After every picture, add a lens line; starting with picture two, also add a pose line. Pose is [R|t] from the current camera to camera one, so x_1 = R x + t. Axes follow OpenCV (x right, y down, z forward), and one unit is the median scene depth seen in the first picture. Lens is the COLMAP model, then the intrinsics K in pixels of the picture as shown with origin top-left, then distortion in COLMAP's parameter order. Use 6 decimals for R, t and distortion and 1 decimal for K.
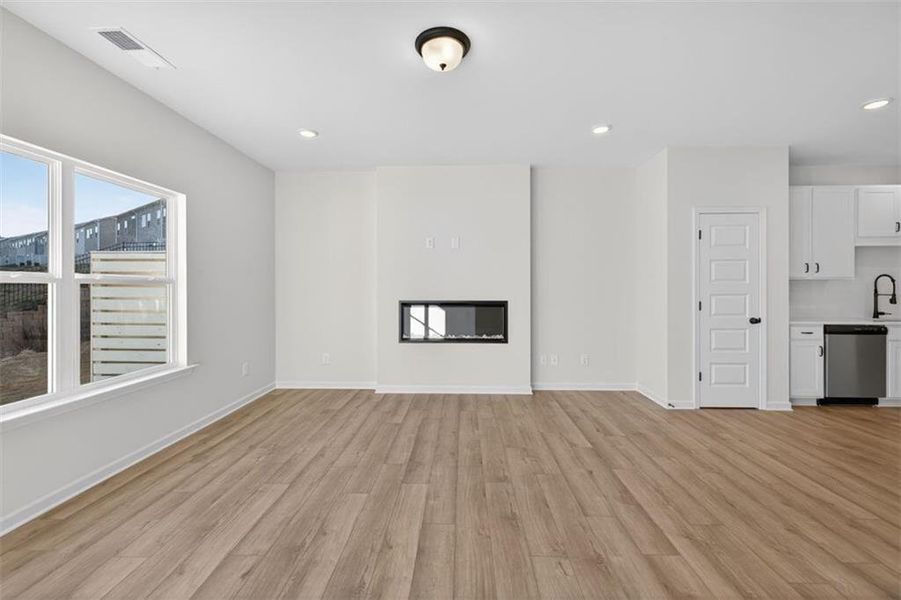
lens RADIAL K [[376.9, 0, 450.2], [0, 376.9, 290.5], [0, 0, 1]] dist [0.003492, -0.000276]
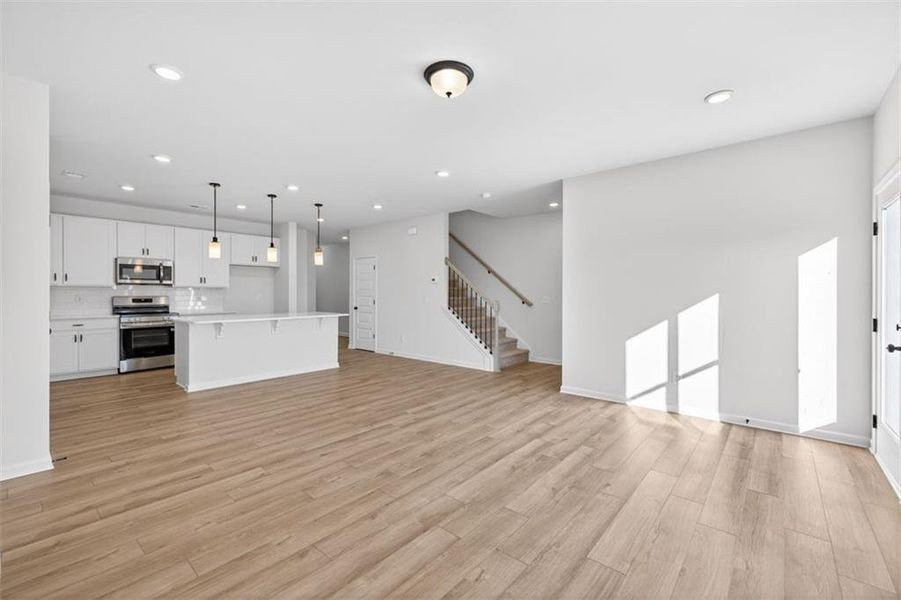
lens RADIAL K [[385.8, 0, 447.9], [0, 385.8, 296.1], [0, 0, 1]] dist [0.002797, 0.000075]
pose [[-0.779633, -0.006920, 0.626199, -0.502212], [0.001554, 0.999914, 0.012985, -0.008404], [-0.626235, 0.011096, -0.779555, 1.295074]]
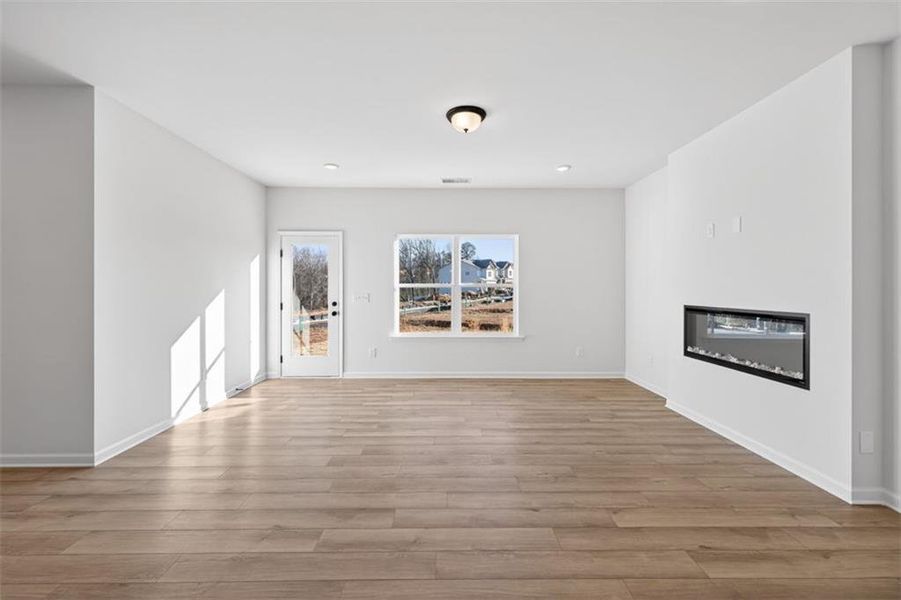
lens RADIAL K [[376.9, 0, 450.2], [0, 376.9, 290.5], [0, 0, 1]] dist [0.003492, -0.000276]
pose [[0.057960, 0.004086, -0.998311, 0.930622], [-0.009539, 0.999948, 0.003539, -0.006144], [0.998273, 0.009318, 0.057996, 0.589927]]
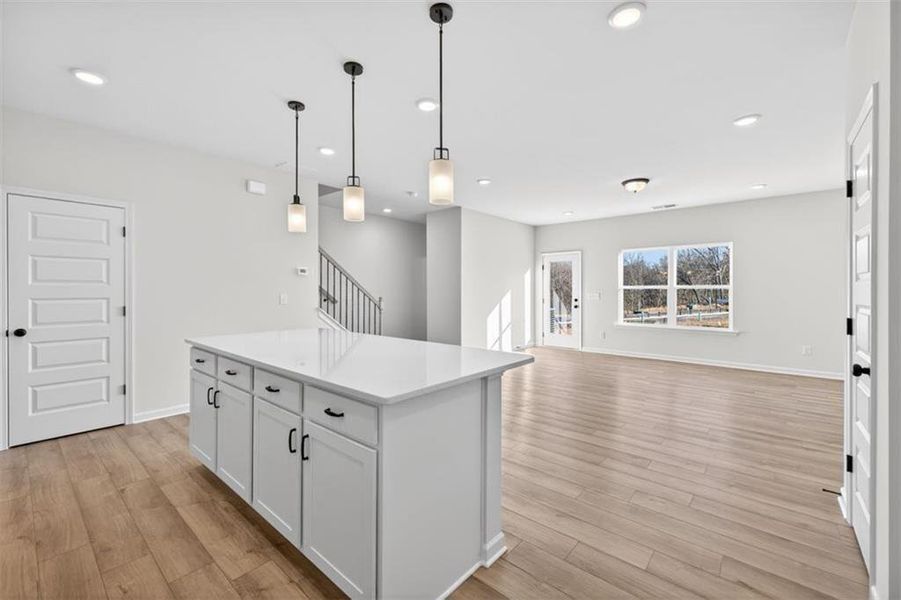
lens RADIAL K [[376.9, 0, 450.2], [0, 376.9, 290.5], [0, 0, 1]] dist [0.003492, -0.000276]
pose [[-0.622373, 0.000896, -0.782721, 1.660656], [-0.007225, 0.999950, 0.006889, -0.009685], [0.782688, 0.009943, -0.622335, 1.054587]]
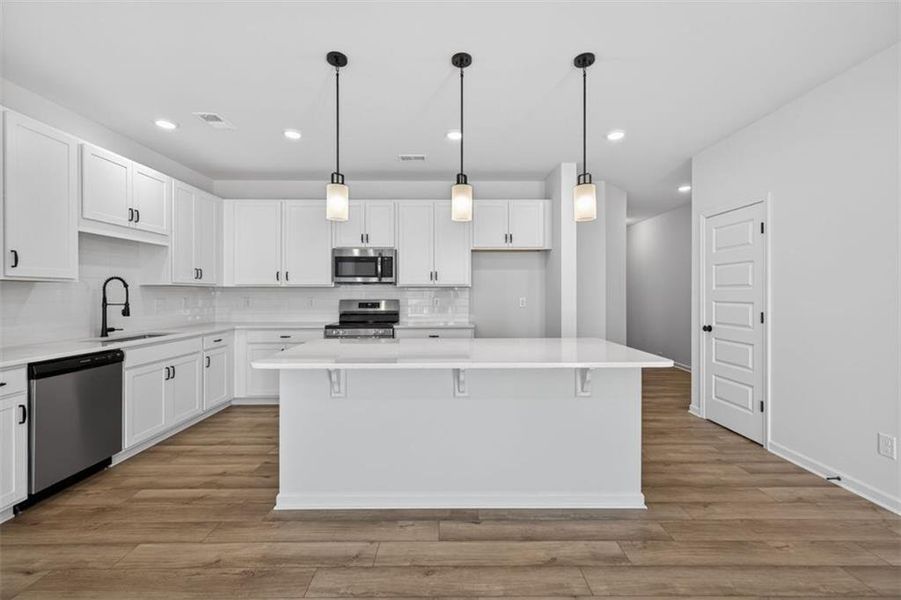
lens RADIAL K [[376.9, 0, 450.2], [0, 376.9, 290.5], [0, 0, 1]] dist [0.003492, -0.000276]
pose [[-0.047861, 0.006473, 0.998833, 0.494725], [0.008224, 0.999948, -0.006087, -0.007798], [-0.998820, 0.007923, -0.047912, 0.498613]]
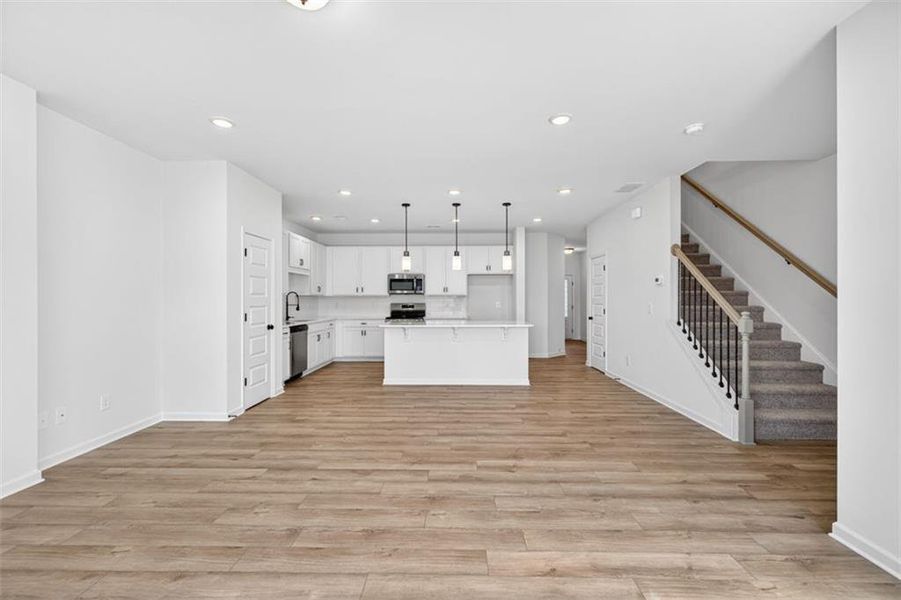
lens RADIAL K [[378.4, 0, 447.3], [0, 378.4, 300.6], [0, 0, 1]] dist [0.006105, -0.000039]
pose [[-0.005560, -0.001981, 0.999983, -0.519397], [0.009156, 0.999956, 0.002032, -0.004695], [-0.999943, 0.009167, -0.005541, 0.495443]]
